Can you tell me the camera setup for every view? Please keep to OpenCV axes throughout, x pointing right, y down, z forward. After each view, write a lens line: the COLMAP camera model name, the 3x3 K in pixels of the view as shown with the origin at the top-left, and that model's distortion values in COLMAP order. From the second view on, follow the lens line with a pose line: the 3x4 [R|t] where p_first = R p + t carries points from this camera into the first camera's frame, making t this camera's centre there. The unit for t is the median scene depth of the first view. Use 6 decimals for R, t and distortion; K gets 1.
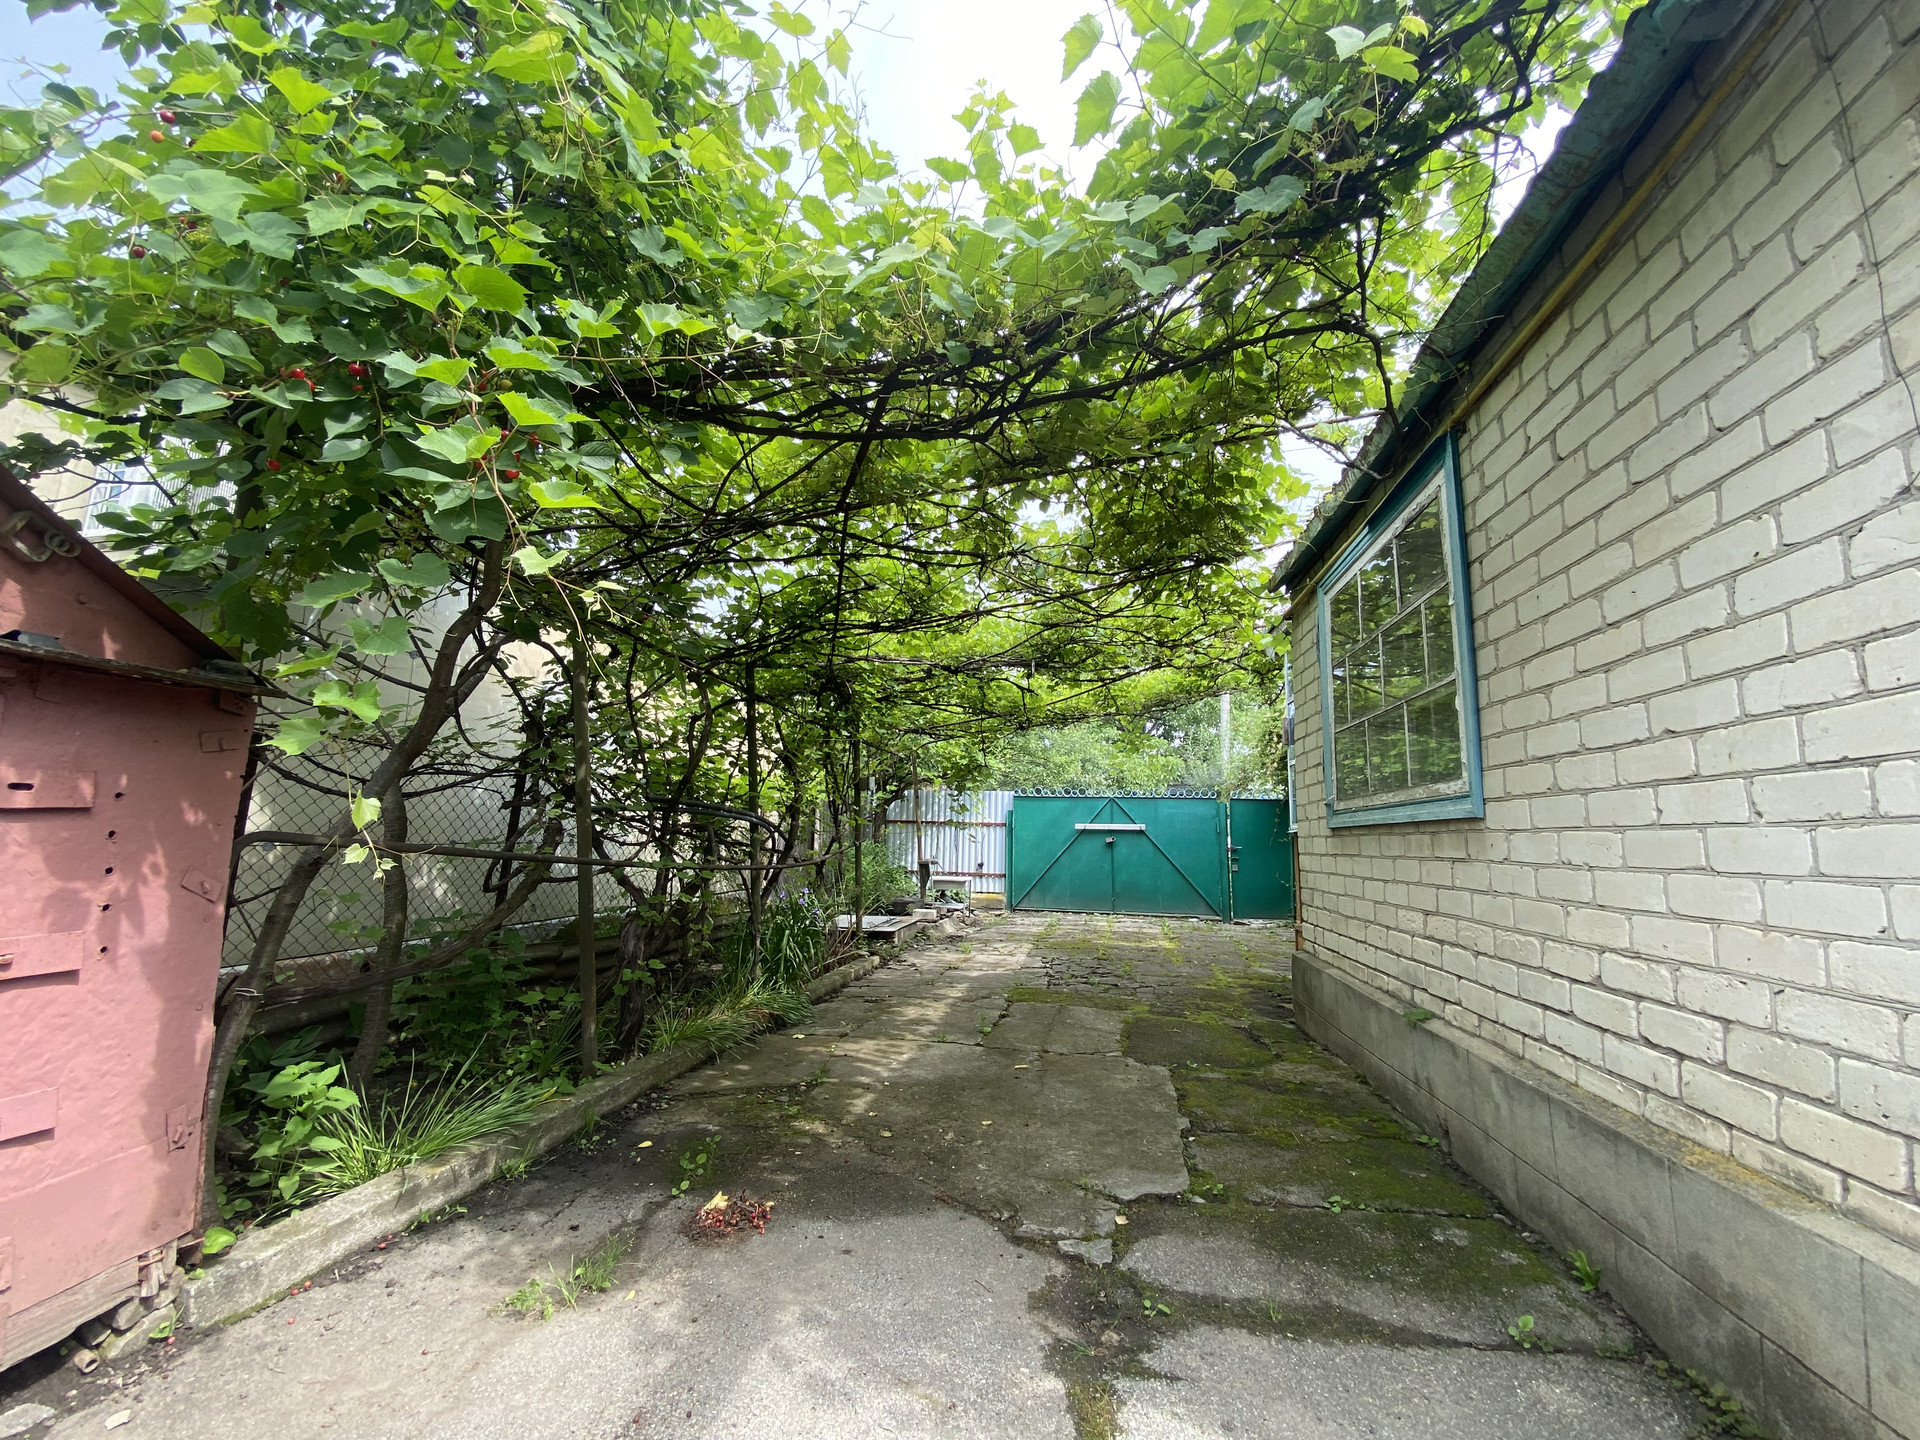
lens RADIAL K [[762.8, 0, 960.0], [0, 762.8, 720.0], [0, 0, 1]] dist [-0.000298, -0.000052]
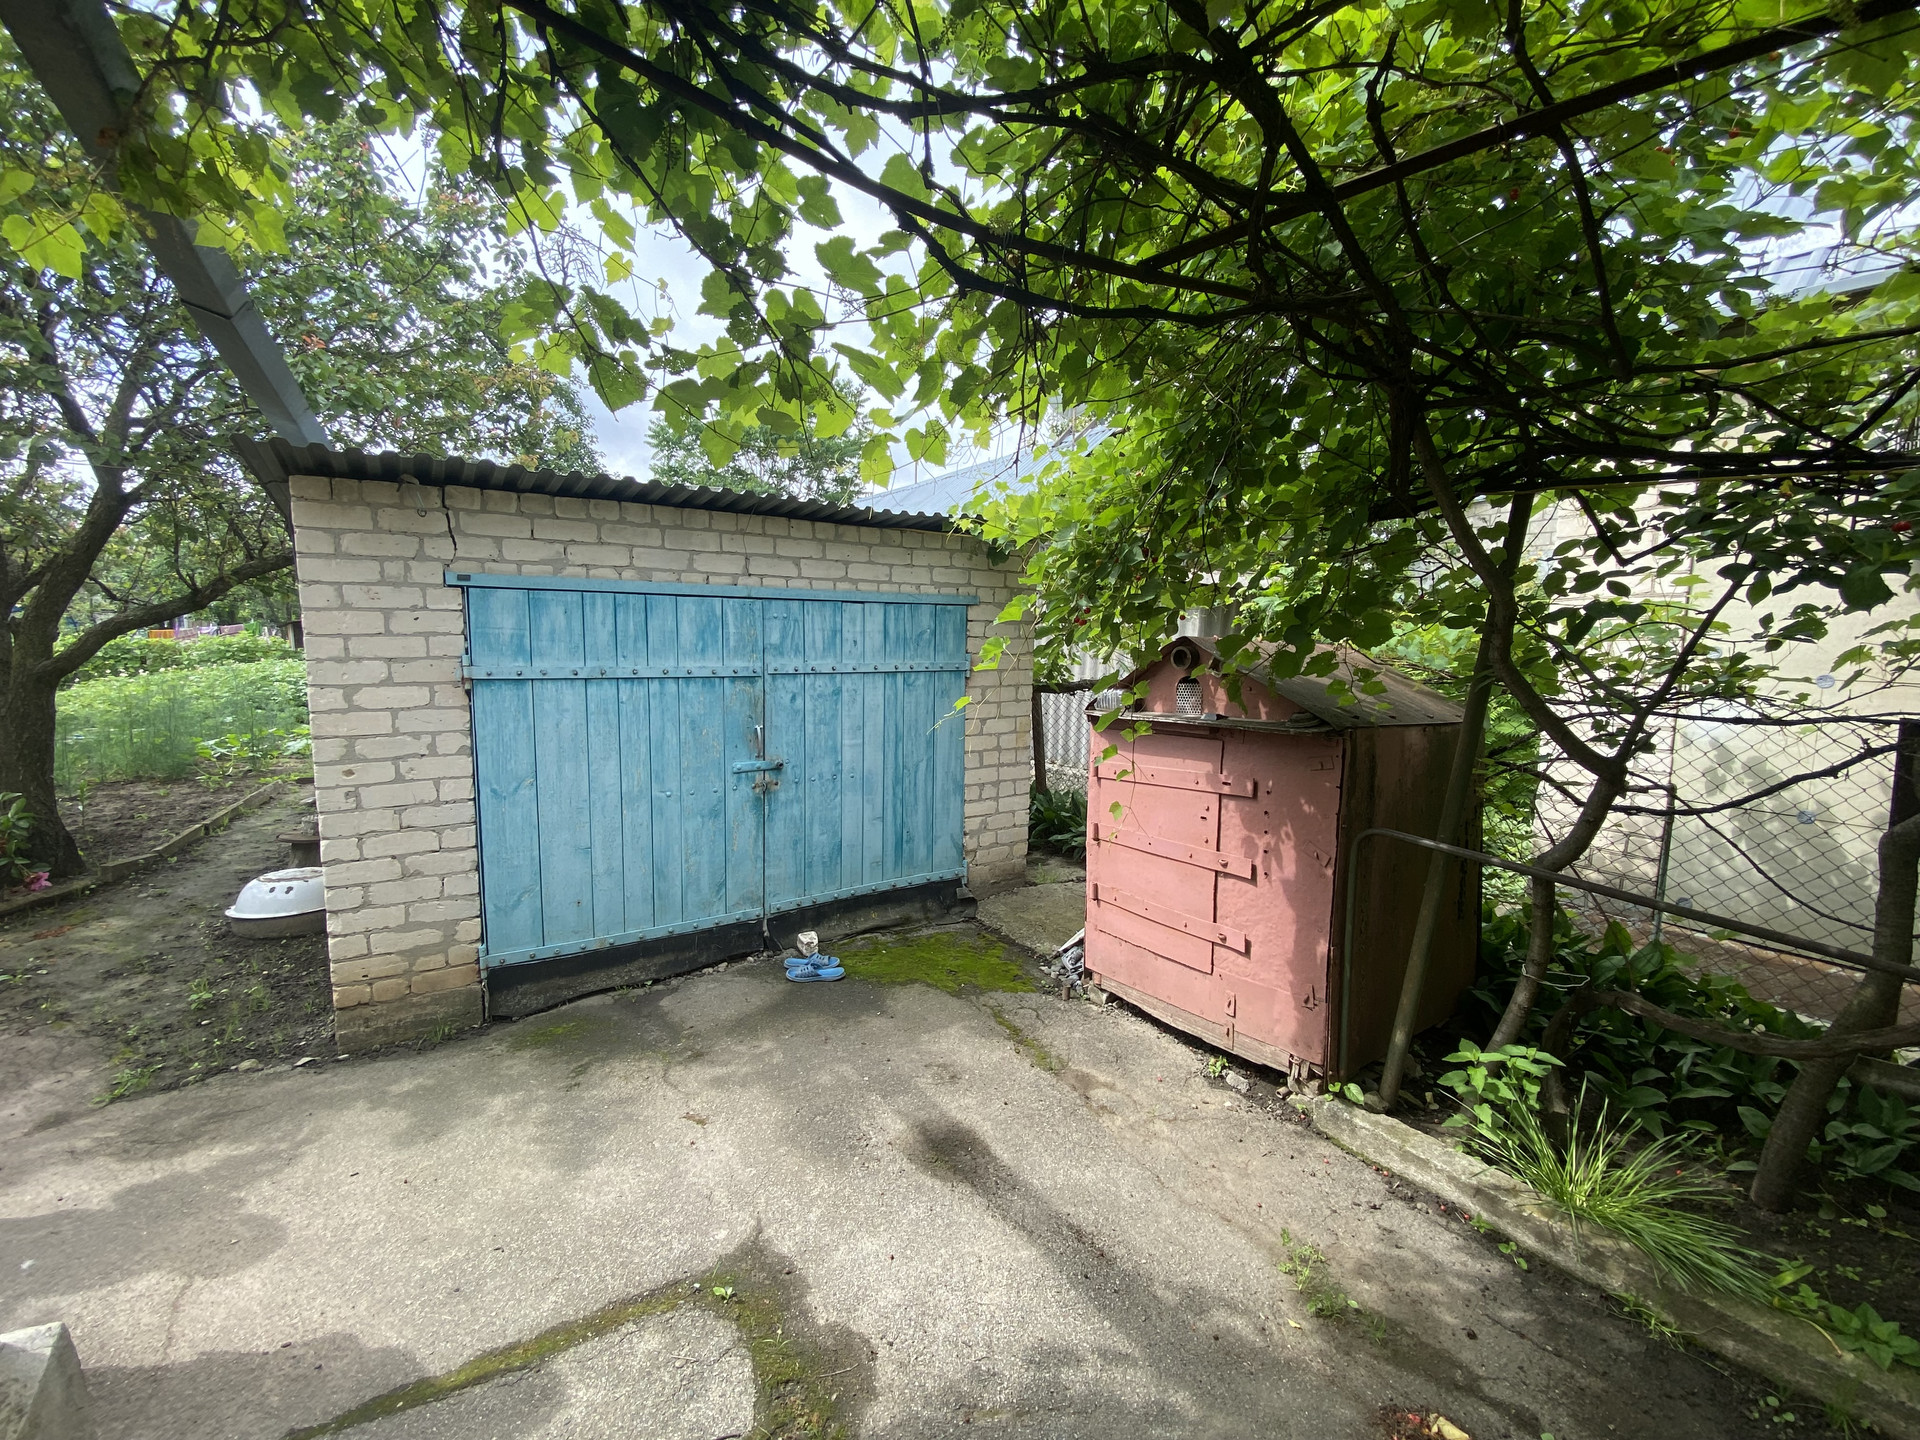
lens RADIAL K [[843.7, 0, 960.0], [0, 843.7, 720.0], [0, 0, 1]] dist [0.000143, -0.000026]
pose [[-0.700027, 0.037830, -0.713113, 0.749912], [0.069014, 0.997505, -0.014830, -0.081019], [0.710773, -0.059597, -0.700892, 1.723490]]
